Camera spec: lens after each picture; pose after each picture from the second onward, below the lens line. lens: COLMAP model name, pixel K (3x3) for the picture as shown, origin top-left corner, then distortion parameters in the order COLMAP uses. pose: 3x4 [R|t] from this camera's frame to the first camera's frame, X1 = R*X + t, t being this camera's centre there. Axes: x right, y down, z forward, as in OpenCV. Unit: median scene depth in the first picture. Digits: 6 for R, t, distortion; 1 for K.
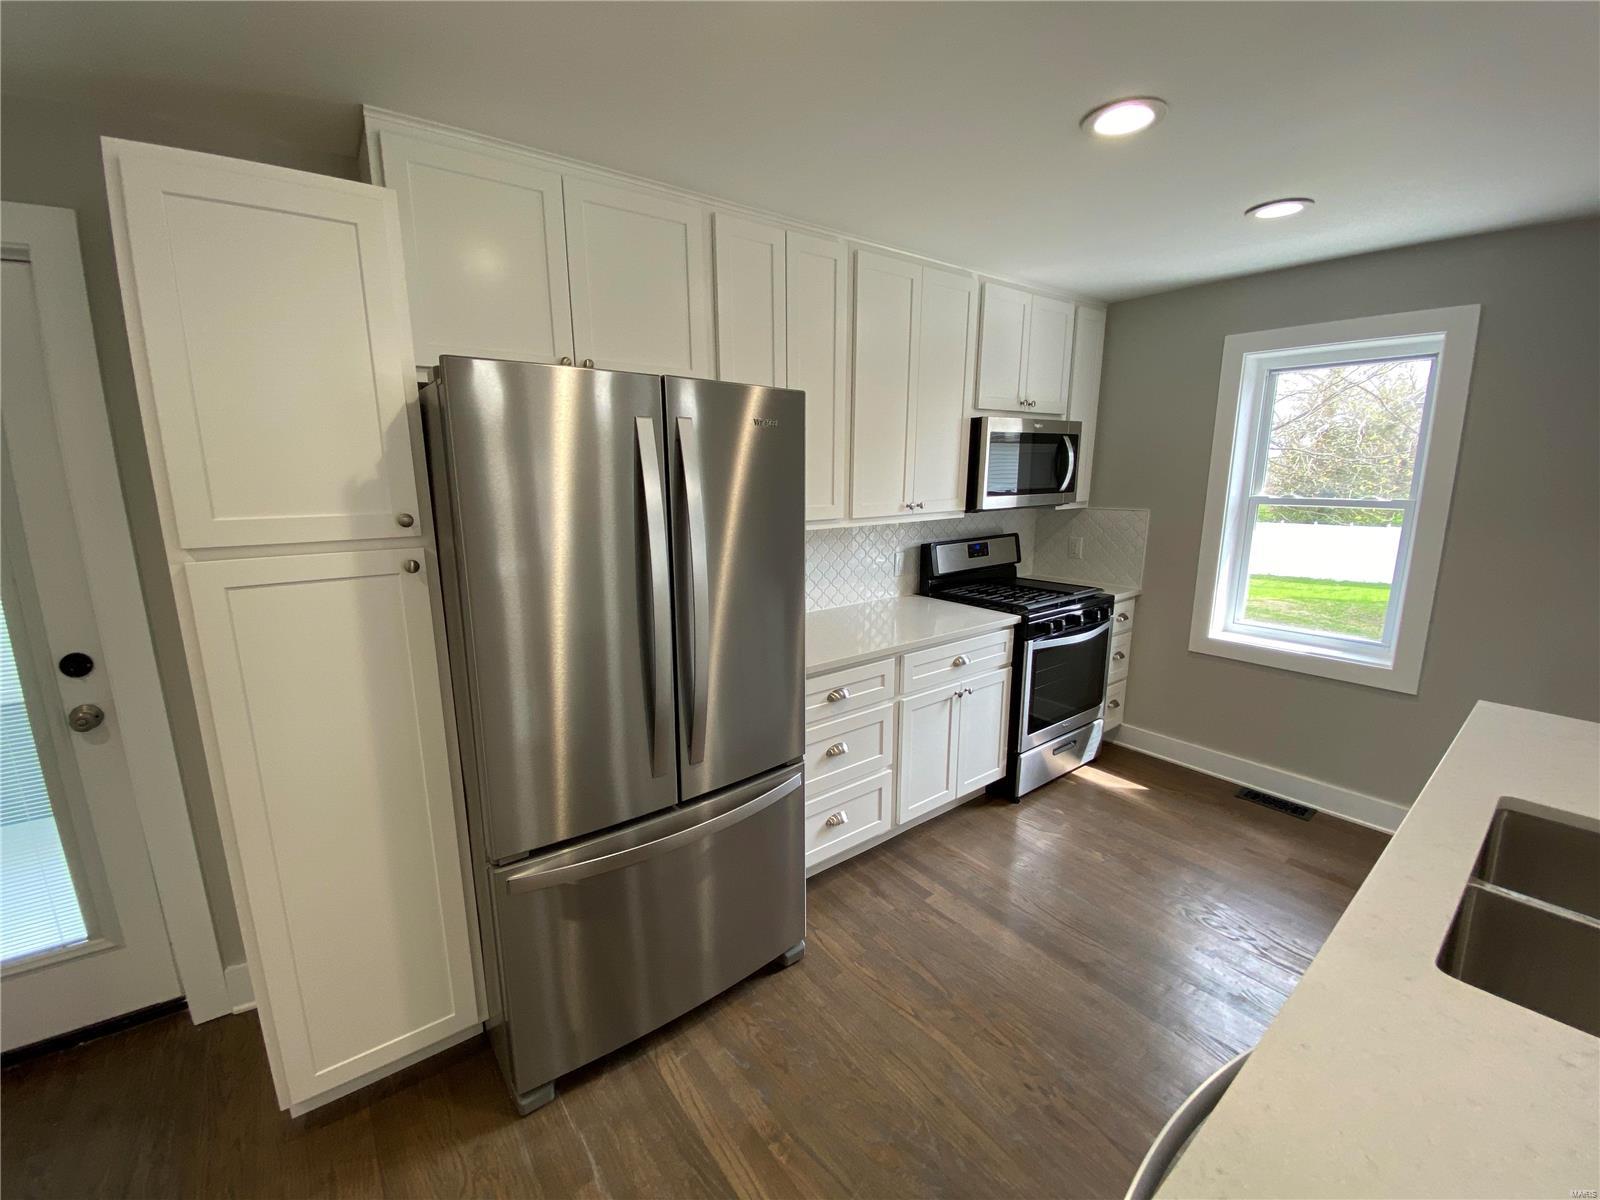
lens RADIAL K [[649.6, 0, 788.6], [0, 649.6, 604.1], [0, 0, 1]] dist [0.023110, -0.020792]
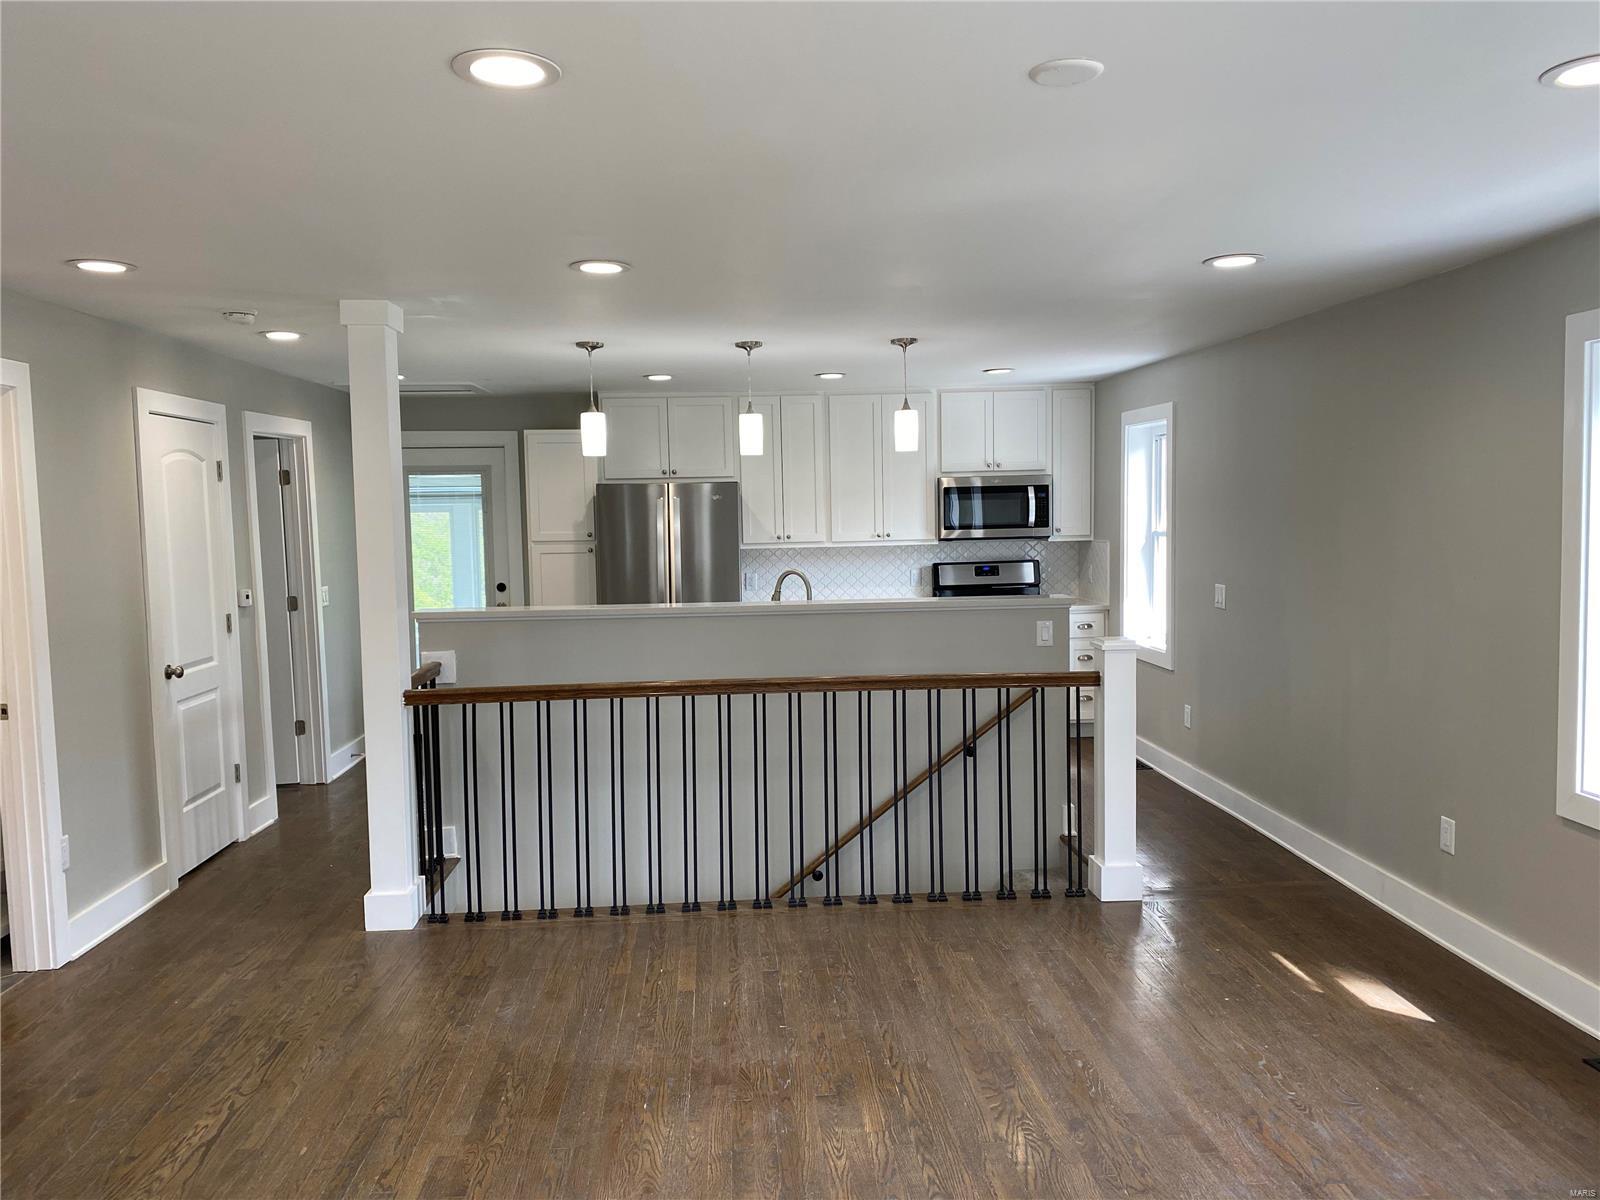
lens RADIAL K [[1245.8, 0, 800.0], [0, 1245.8, 600.0], [0, 0, 1]] dist [0.041311, -0.056179]
pose [[0.835874, 0.029261, -0.548140, 1.579068], [-0.096129, 0.990950, -0.093691, 0.287218], [0.540438, 0.131006, 0.831122, -1.494966]]
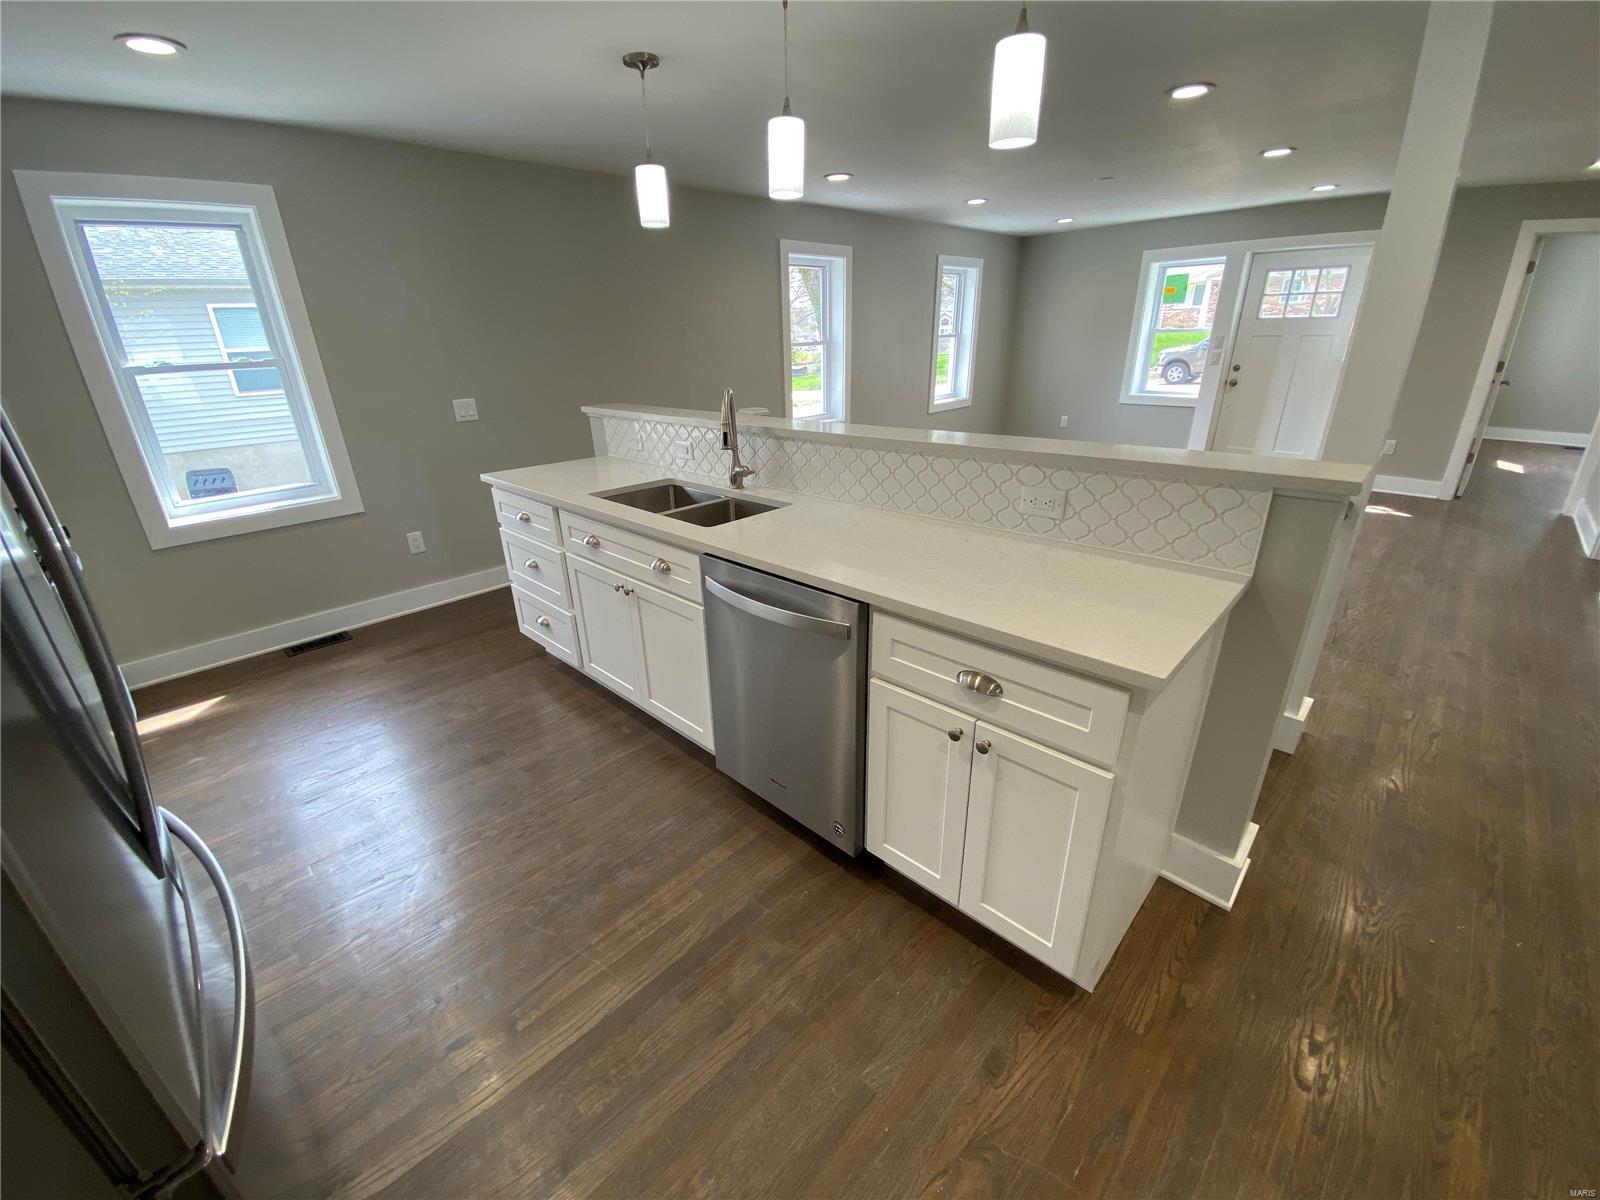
lens RADIAL K [[649.6, 0, 788.6], [0, 649.6, 604.1], [0, 0, 1]] dist [0.023110, -0.020792]
pose [[-0.141391, -0.371036, 0.917791, -0.392207], [0.226196, 0.890471, 0.394838, -0.019096], [-0.963765, 0.263428, -0.041978, 0.251179]]
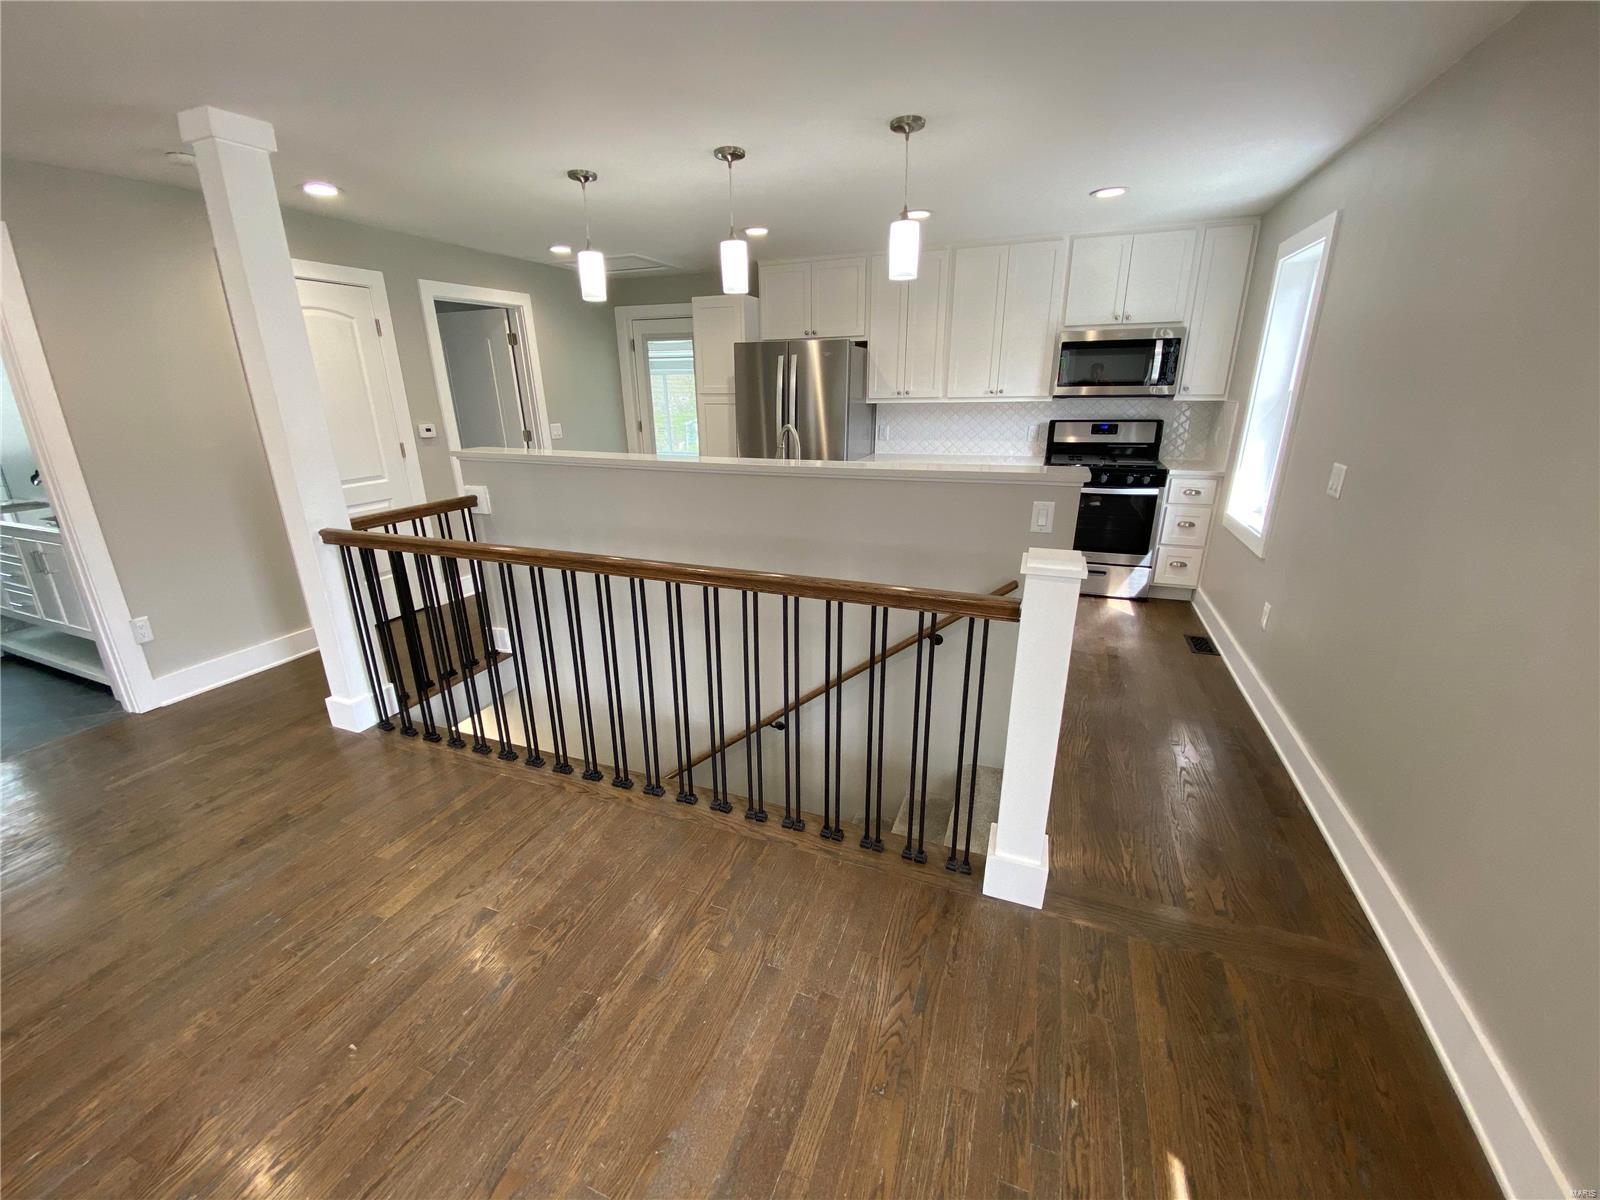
lens RADIAL K [[649.6, 0, 788.6], [0, 649.6, 604.1], [0, 0, 1]] dist [0.023110, -0.020792]
pose [[0.511922, 0.273333, -0.814386, 1.360509], [-0.165867, 0.961639, 0.218492, 0.092635], [0.842867, 0.023229, 0.537621, -0.329585]]
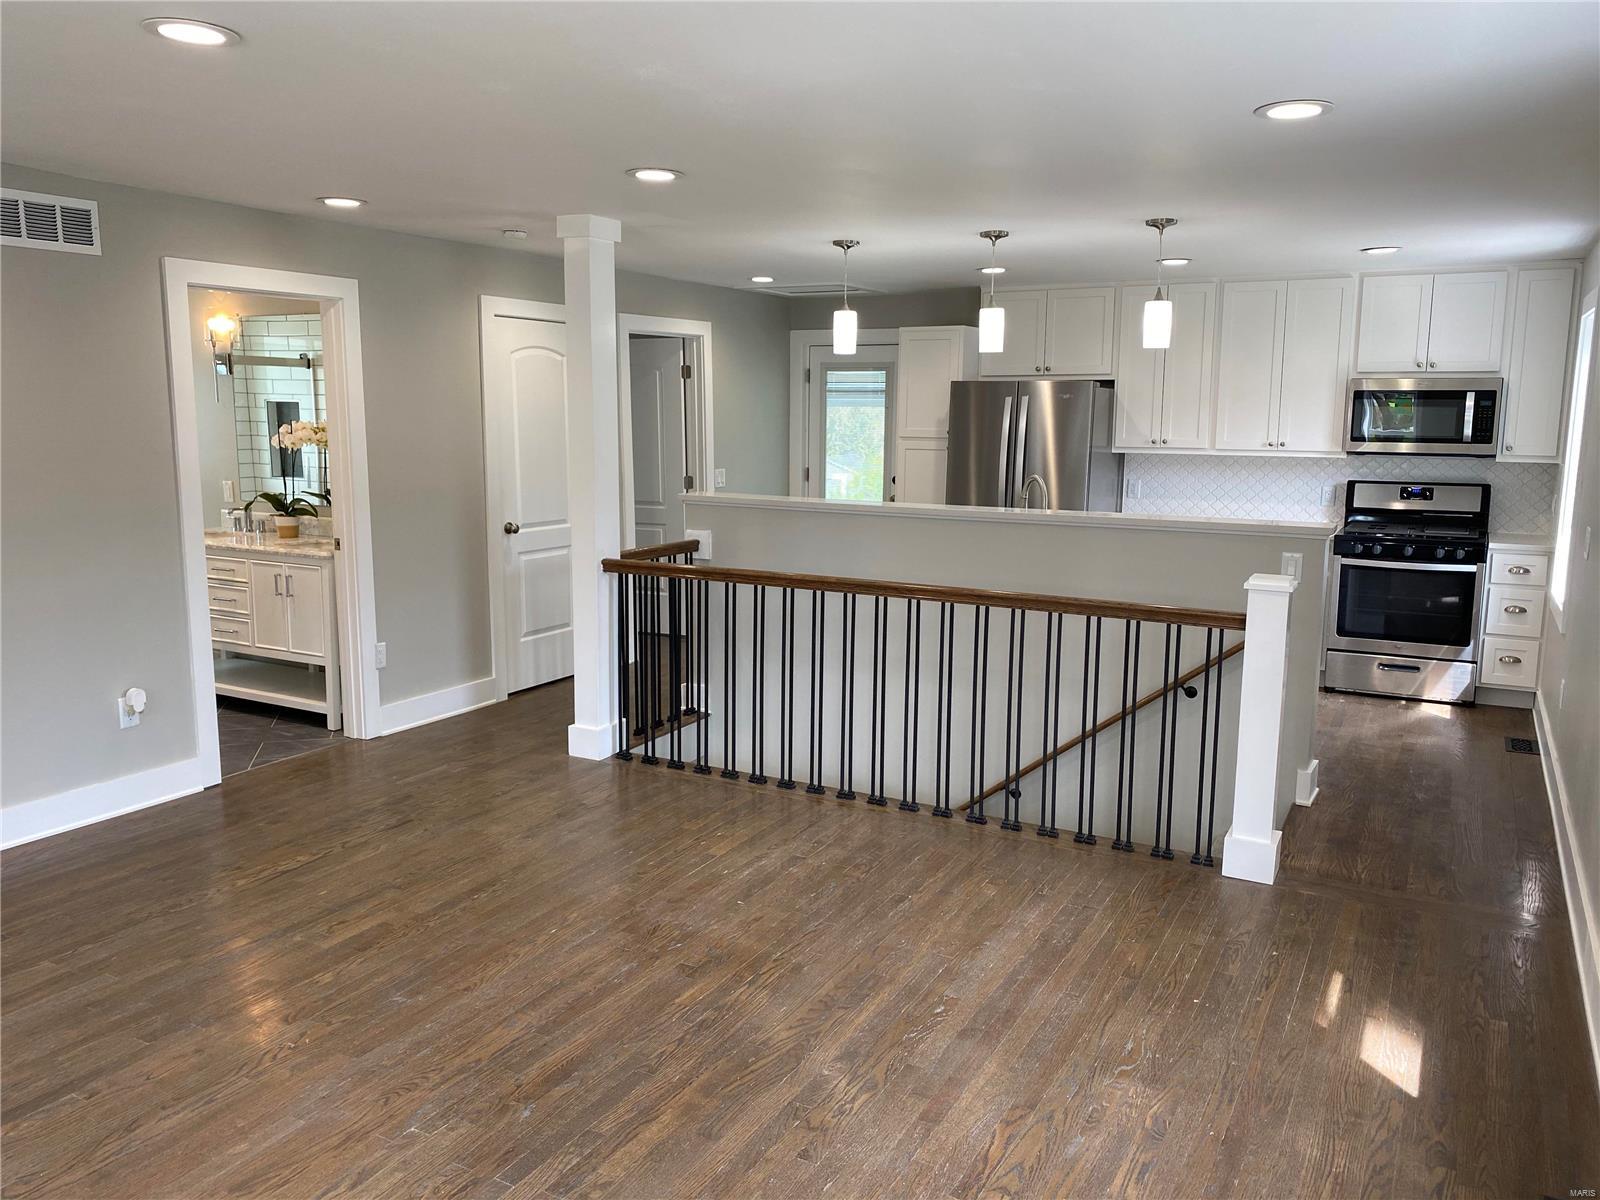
lens RADIAL K [[1234.3, 0, 792.4], [0, 1234.3, 601.1], [0, 0, 1]] dist [0.110067, -0.238204]
pose [[0.402972, 0.150045, -0.902829, 2.082144], [-0.196566, 0.977638, 0.074741, 0.166286], [0.893854, 0.147346, 0.423454, -0.925261]]
